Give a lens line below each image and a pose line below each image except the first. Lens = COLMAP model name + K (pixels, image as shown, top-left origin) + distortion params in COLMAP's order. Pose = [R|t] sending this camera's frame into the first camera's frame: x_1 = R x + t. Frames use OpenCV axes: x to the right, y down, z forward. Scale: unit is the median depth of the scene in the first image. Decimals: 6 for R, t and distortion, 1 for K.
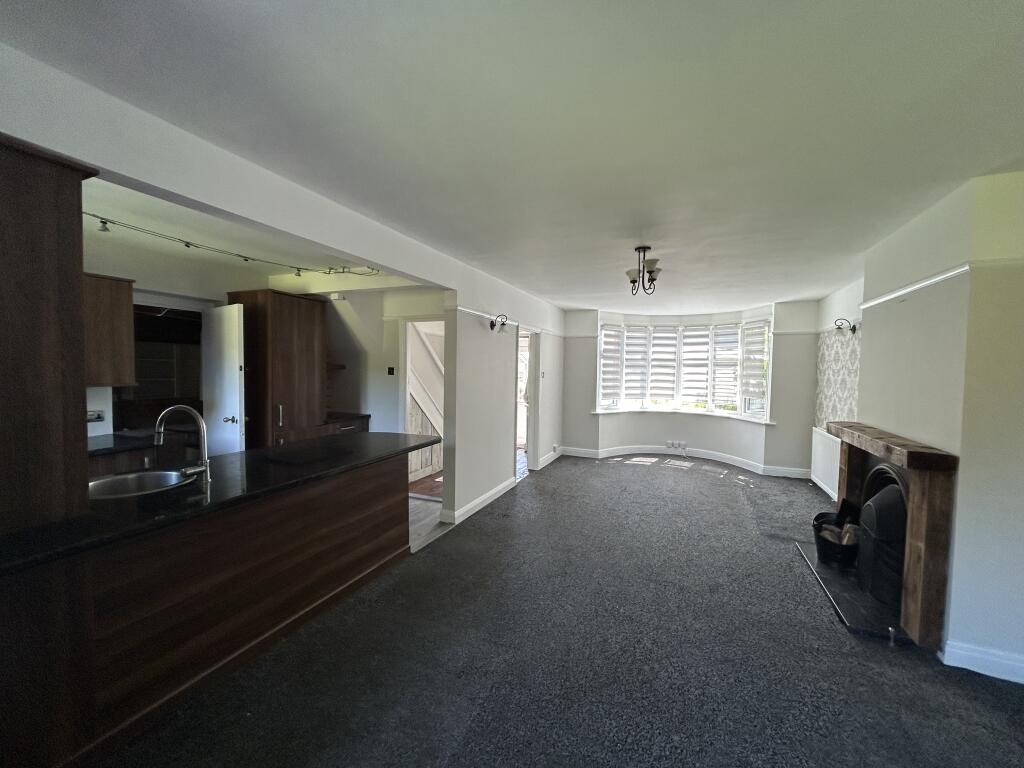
lens RADIAL K [[407.2, 0, 511.5], [0, 407.2, 383.9], [0, 0, 1]] dist [-0.002125, -0.000120]
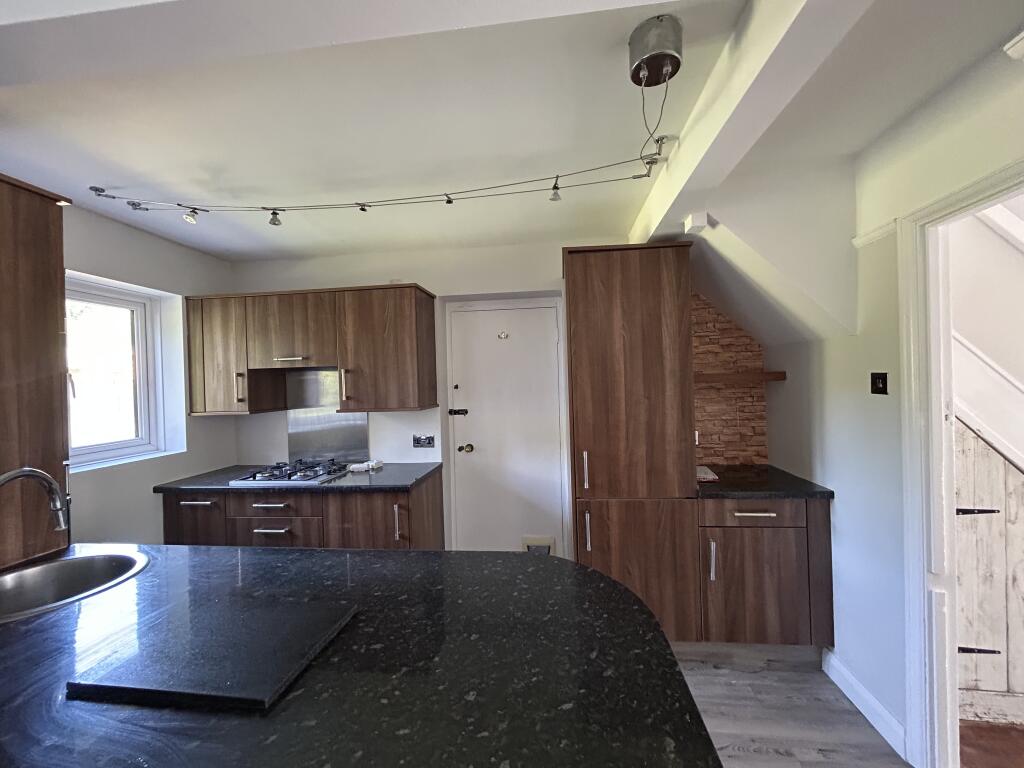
lens RADIAL K [[407.2, 0, 509.1], [0, 407.2, 385.0], [0, 0, 1]] dist [-0.002125, -0.000120]
pose [[0.282356, -0.019378, -0.959114, -0.049511], [-0.006643, 0.999733, -0.022154, -0.020160], [0.959287, 0.012627, 0.282151, 0.594118]]
